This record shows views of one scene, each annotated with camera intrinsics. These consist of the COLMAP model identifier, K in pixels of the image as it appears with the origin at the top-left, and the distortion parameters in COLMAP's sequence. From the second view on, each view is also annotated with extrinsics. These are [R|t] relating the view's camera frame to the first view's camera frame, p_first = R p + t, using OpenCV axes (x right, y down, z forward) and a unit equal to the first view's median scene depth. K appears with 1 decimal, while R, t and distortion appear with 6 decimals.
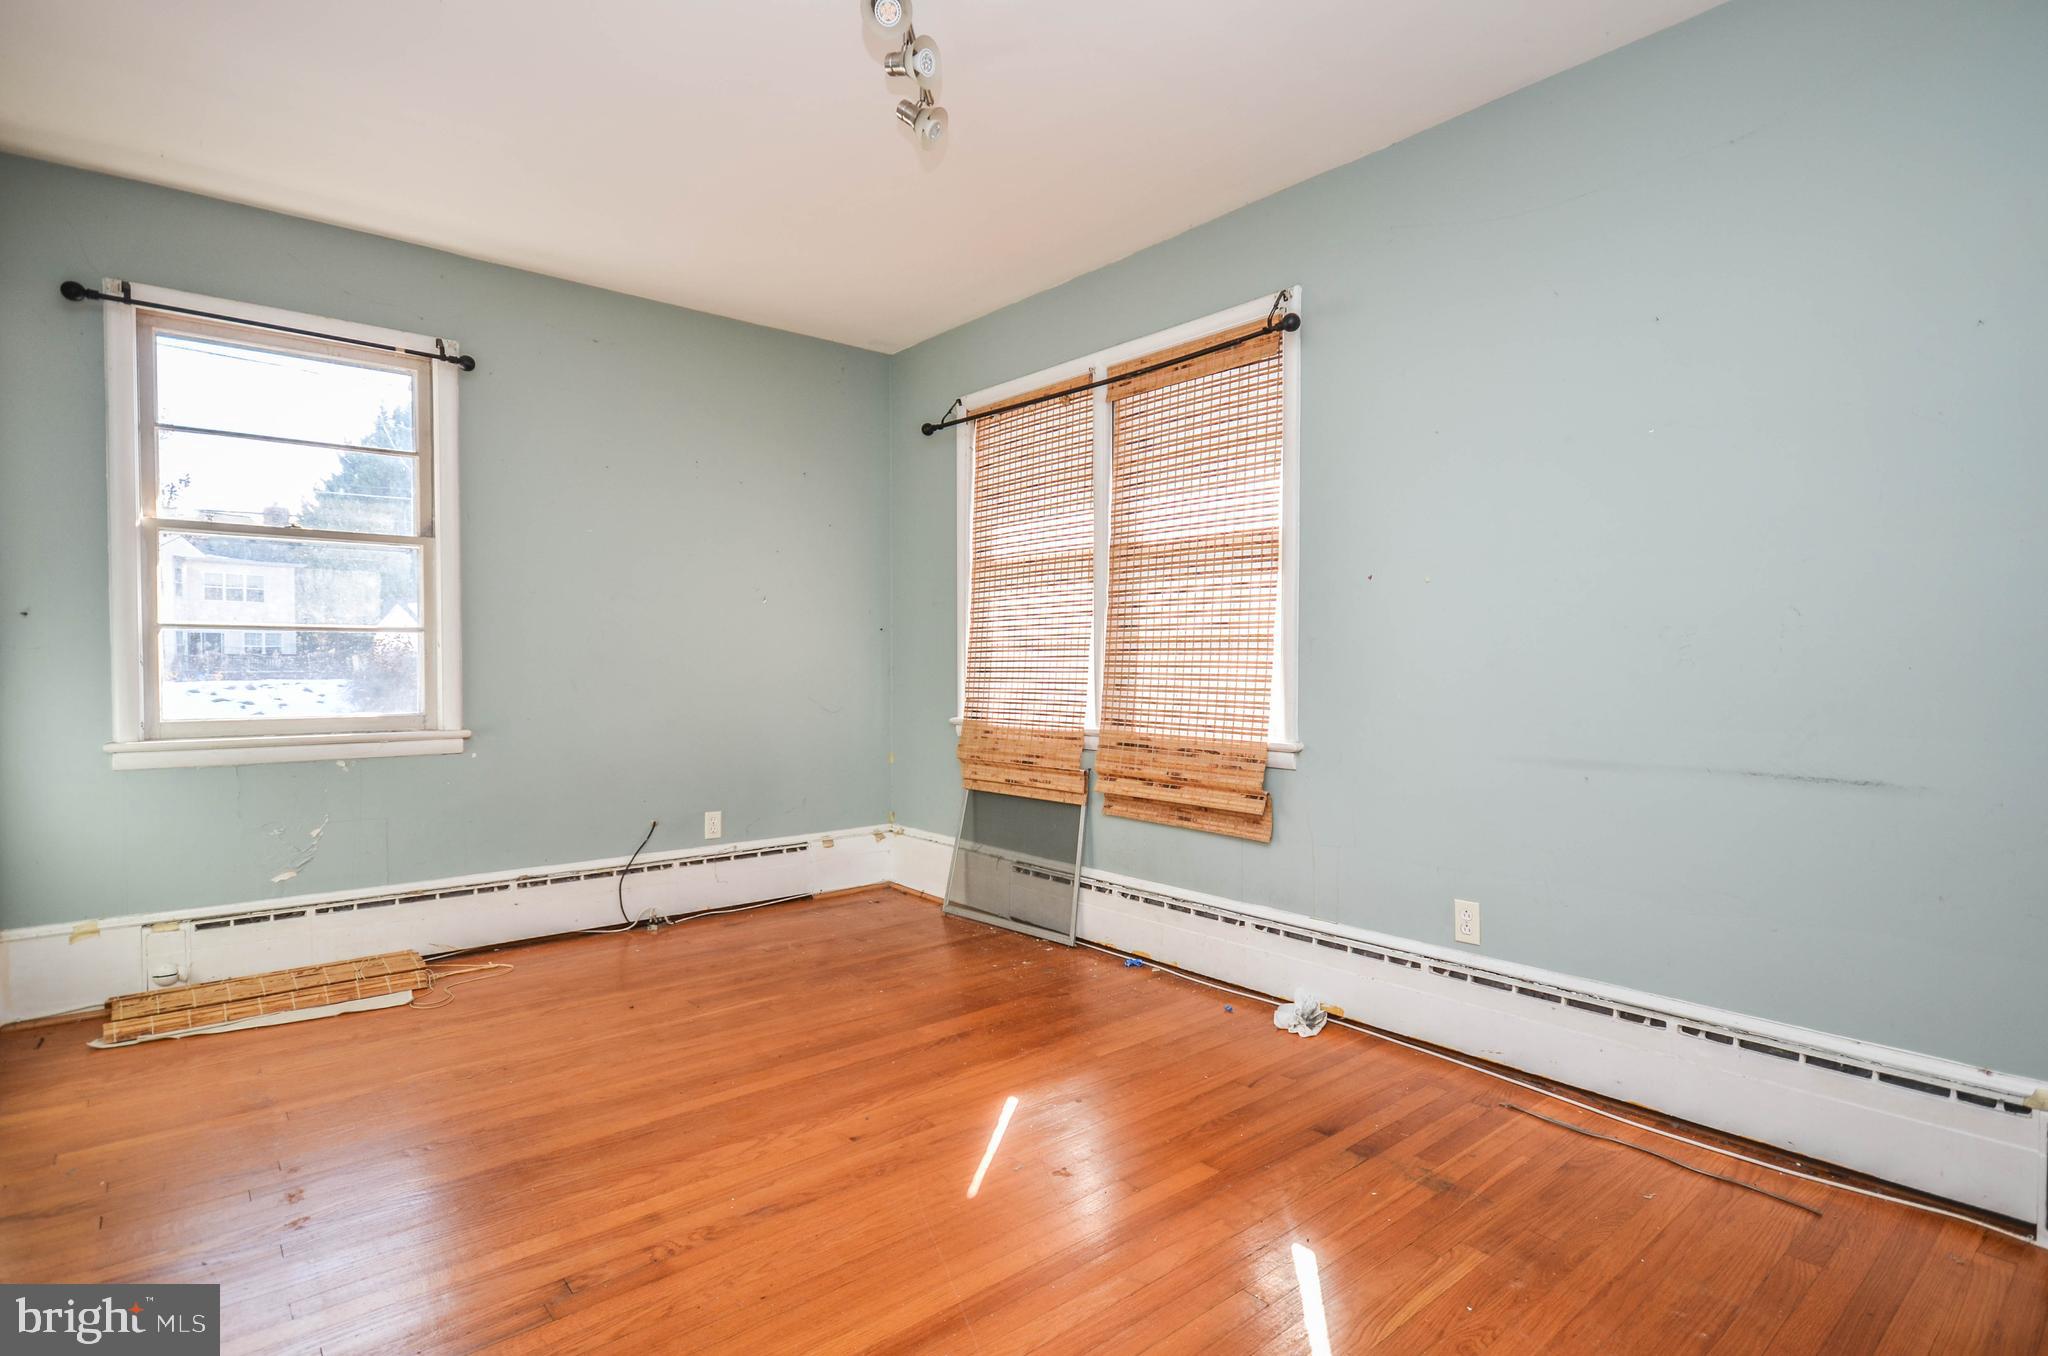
lens RADIAL K [[1047.5, 0, 1066.0], [0, 1047.5, 680.6], [0, 0, 1]] dist [-0.002424, -0.000142]
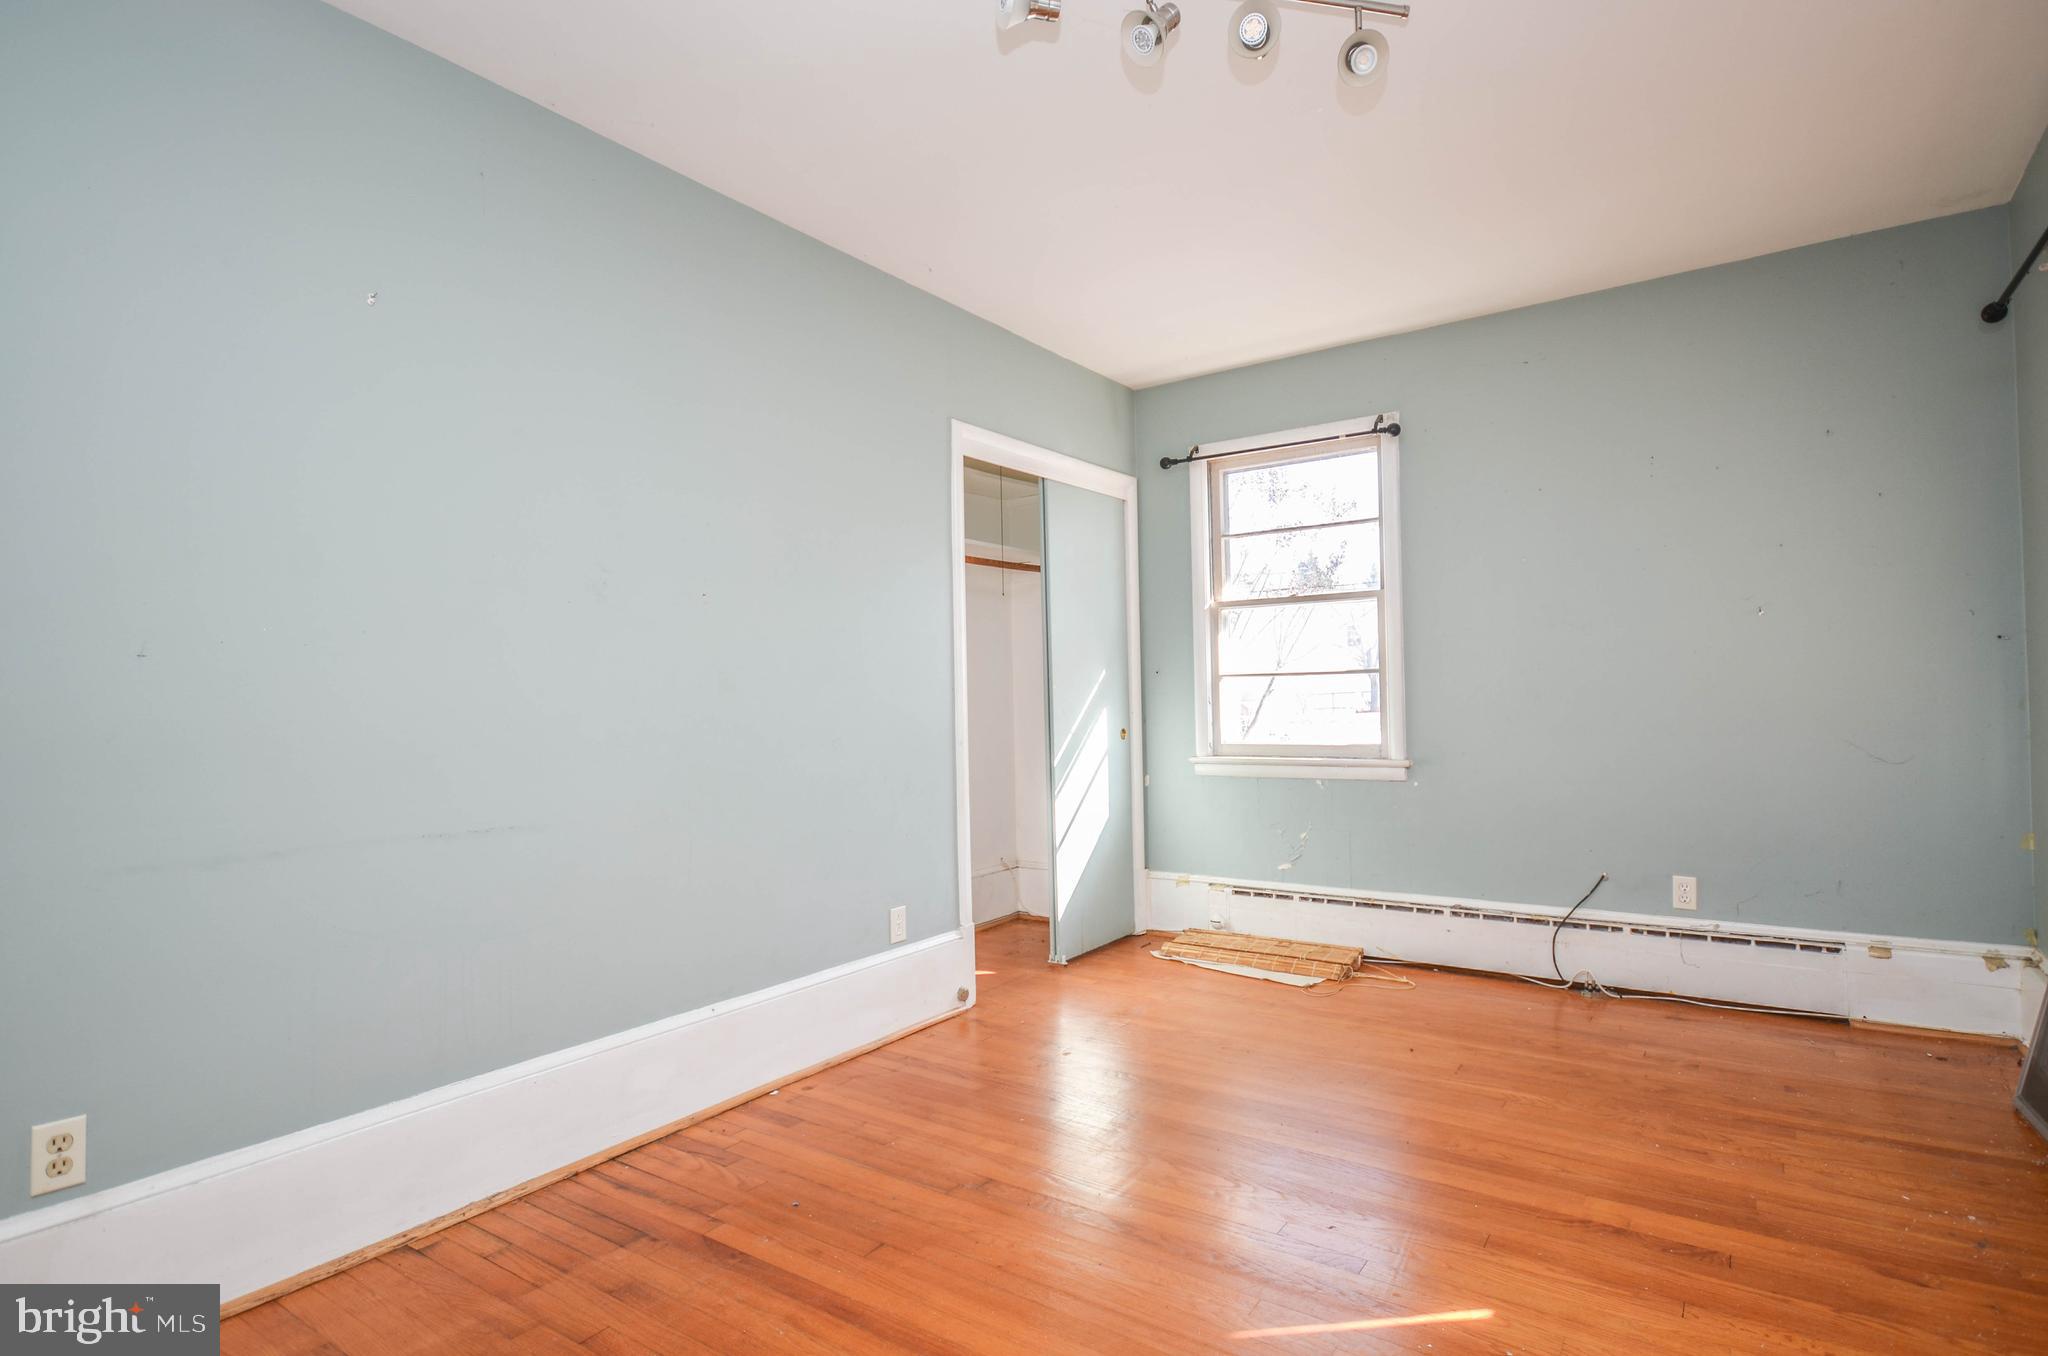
lens RADIAL K [[1047.5, 0, 1066.0], [0, 1047.5, 680.6], [0, 0, 1]] dist [-0.002424, -0.000142]
pose [[0.221435, -0.028990, -0.974744, 0.458717], [-0.001280, 0.999549, -0.030018, -0.002905], [0.975174, 0.007895, 0.221298, 0.447061]]
